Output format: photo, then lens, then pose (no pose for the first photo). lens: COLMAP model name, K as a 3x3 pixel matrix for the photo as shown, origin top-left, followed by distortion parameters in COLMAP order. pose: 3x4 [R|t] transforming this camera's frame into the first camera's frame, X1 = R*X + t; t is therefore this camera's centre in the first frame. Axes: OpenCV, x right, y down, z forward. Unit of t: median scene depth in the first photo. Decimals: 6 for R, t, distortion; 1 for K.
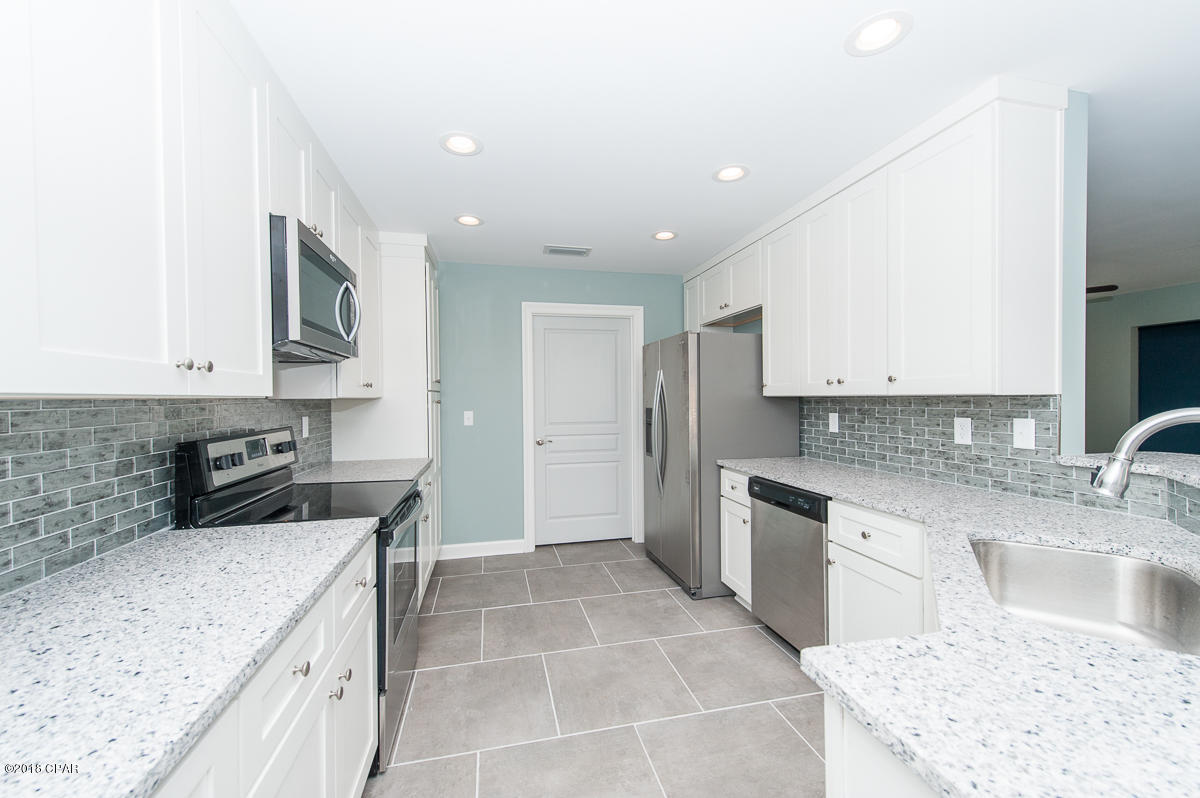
lens RADIAL K [[475.4, 0, 584.1], [0, 475.4, 395.9], [0, 0, 1]] dist [0.016762, -0.005387]
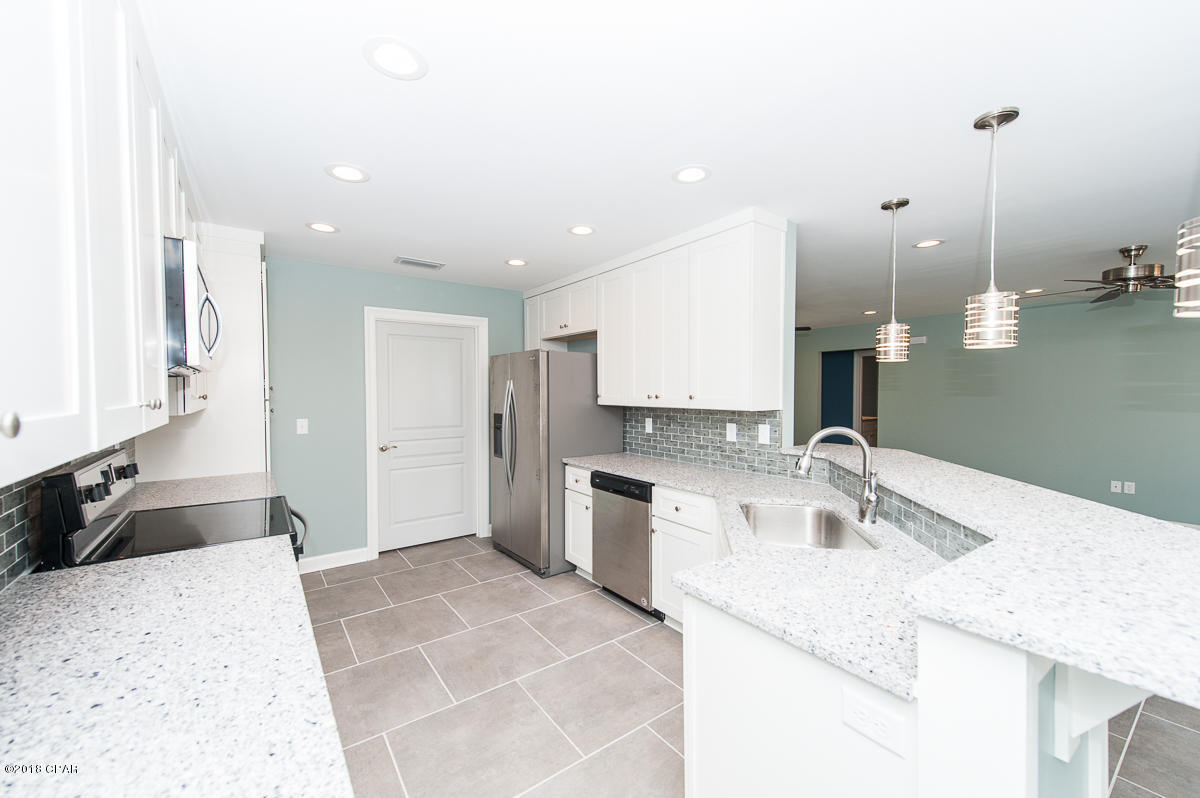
lens RADIAL K [[475.4, 0, 584.1], [0, 475.4, 395.9], [0, 0, 1]] dist [0.016762, -0.005387]
pose [[0.924585, -0.000686, 0.380975, -0.161951], [-0.003408, 0.999943, 0.010072, -0.045448], [-0.380961, -0.010611, 0.924530, -0.156366]]
